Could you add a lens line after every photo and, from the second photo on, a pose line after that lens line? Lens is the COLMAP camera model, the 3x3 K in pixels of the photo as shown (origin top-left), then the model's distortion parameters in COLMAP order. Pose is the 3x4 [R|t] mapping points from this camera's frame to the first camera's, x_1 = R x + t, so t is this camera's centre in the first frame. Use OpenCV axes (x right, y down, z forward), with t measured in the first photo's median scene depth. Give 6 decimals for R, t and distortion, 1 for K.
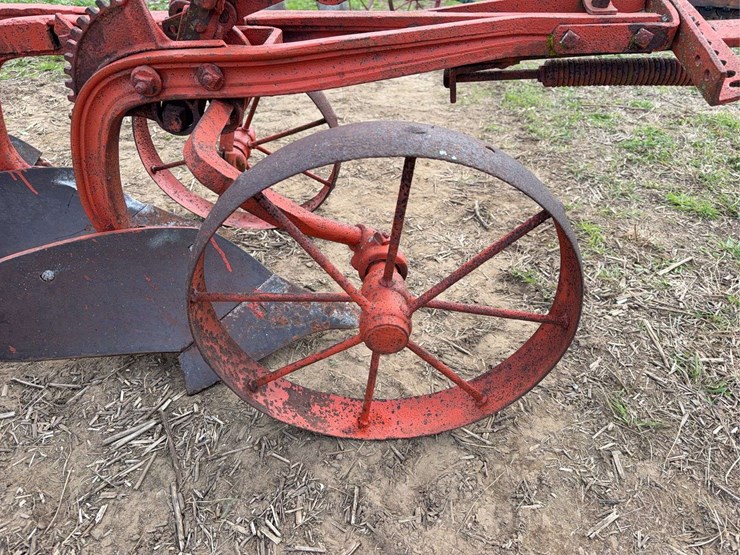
lens RADIAL K [[509.7, 0, 375.1], [0, 509.7, 282.4], [0, 0, 1]] dist [0.084156, -0.115888]
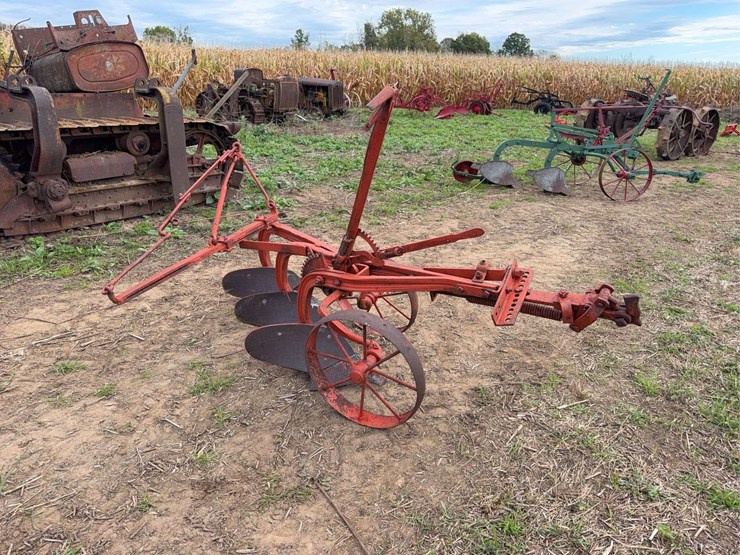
lens RADIAL K [[518.4, 0, 371.9], [0, 518.4, 280.9], [0, 0, 1]] dist [0.051678, -0.072315]
pose [[0.866353, 0.168692, -0.470080, 1.077800], [-0.263683, 0.953850, -0.143669, -0.015462], [0.424150, 0.248420, 0.870853, -1.319074]]
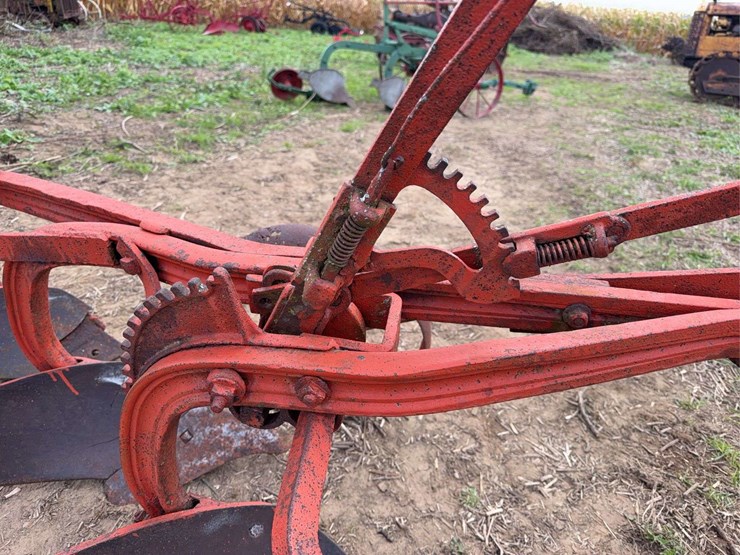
lens RADIAL K [[518.2, 0, 373.7], [0, 518.2, 287.1], [0, 0, 1]] dist [0.019214, -0.039476]
pose [[0.995103, 0.069672, -0.070106, -0.156637], [-0.075729, 0.993254, -0.087814, -0.399788], [0.063515, 0.092693, 0.993667, 0.214223]]
